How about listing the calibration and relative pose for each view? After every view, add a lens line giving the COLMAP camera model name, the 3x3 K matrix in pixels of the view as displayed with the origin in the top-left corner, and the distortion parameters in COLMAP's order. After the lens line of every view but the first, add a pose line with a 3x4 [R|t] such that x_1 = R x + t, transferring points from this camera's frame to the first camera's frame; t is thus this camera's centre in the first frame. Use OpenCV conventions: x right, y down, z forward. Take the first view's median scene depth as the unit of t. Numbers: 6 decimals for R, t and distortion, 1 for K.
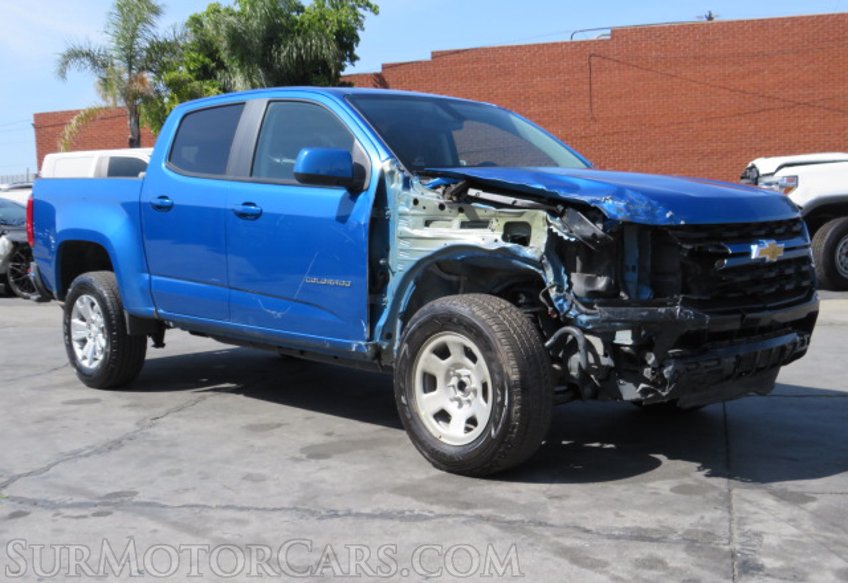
lens RADIAL K [[1055.4, 0, 424.0], [0, 1055.4, 291.5], [0, 0, 1]] dist [-0.123513, 0.212022]
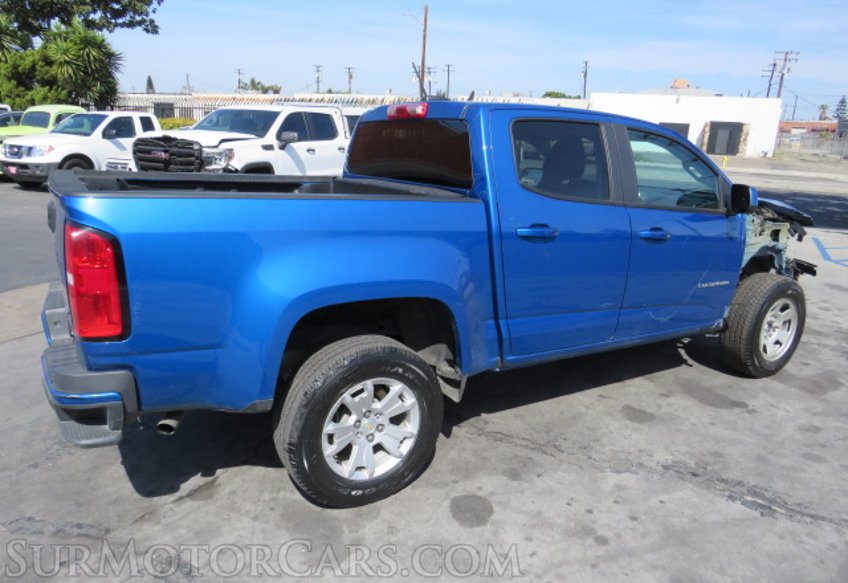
lens RADIAL K [[606.5, 0, 419.8], [0, 606.5, 294.7], [0, 0, 1]] dist [-0.042279, 0.021363]
pose [[0.223480, -0.215984, 0.950478, -0.918063], [0.041731, 0.976366, 0.212055, -0.176125], [-0.973815, -0.007725, 0.227211, 1.211003]]
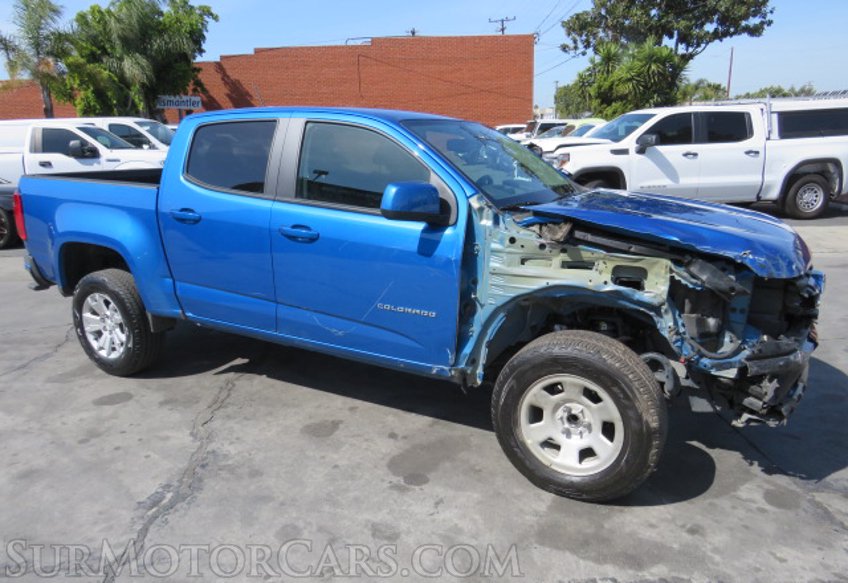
lens RADIAL K [[606.5, 0, 419.8], [0, 606.5, 294.7], [0, 0, 1]] dist [-0.042279, 0.021363]
pose [[0.956390, -0.064701, 0.284837, -0.252201], [0.017782, 0.986246, 0.164323, -0.124979], [-0.291551, -0.152092, 0.944387, 0.439340]]
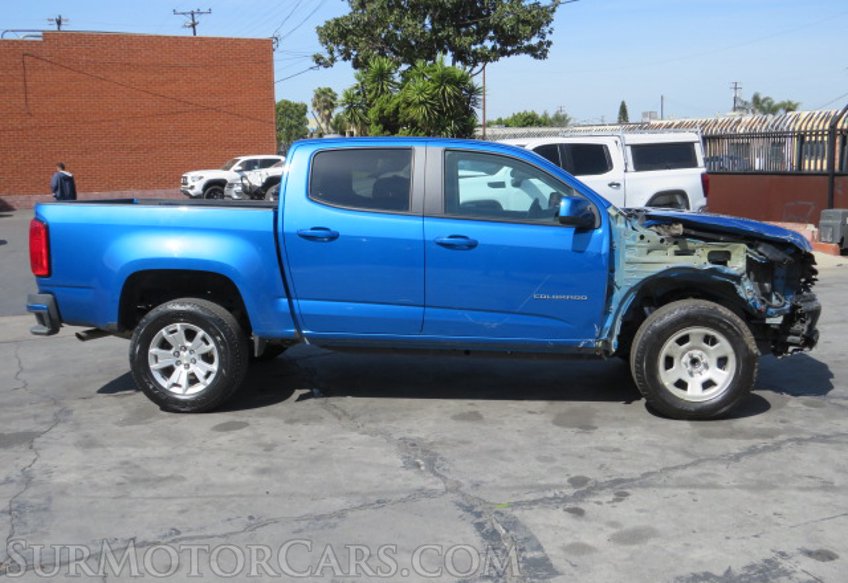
lens RADIAL K [[892.8, 0, 424.0], [0, 892.8, 291.5], [0, 0, 1]] dist [-0.065474, 0.022075]
pose [[0.759699, -0.071482, 0.646335, -0.959699], [0.046563, 0.997368, 0.055575, -0.088019], [-0.648606, -0.012125, 0.761028, 0.265135]]
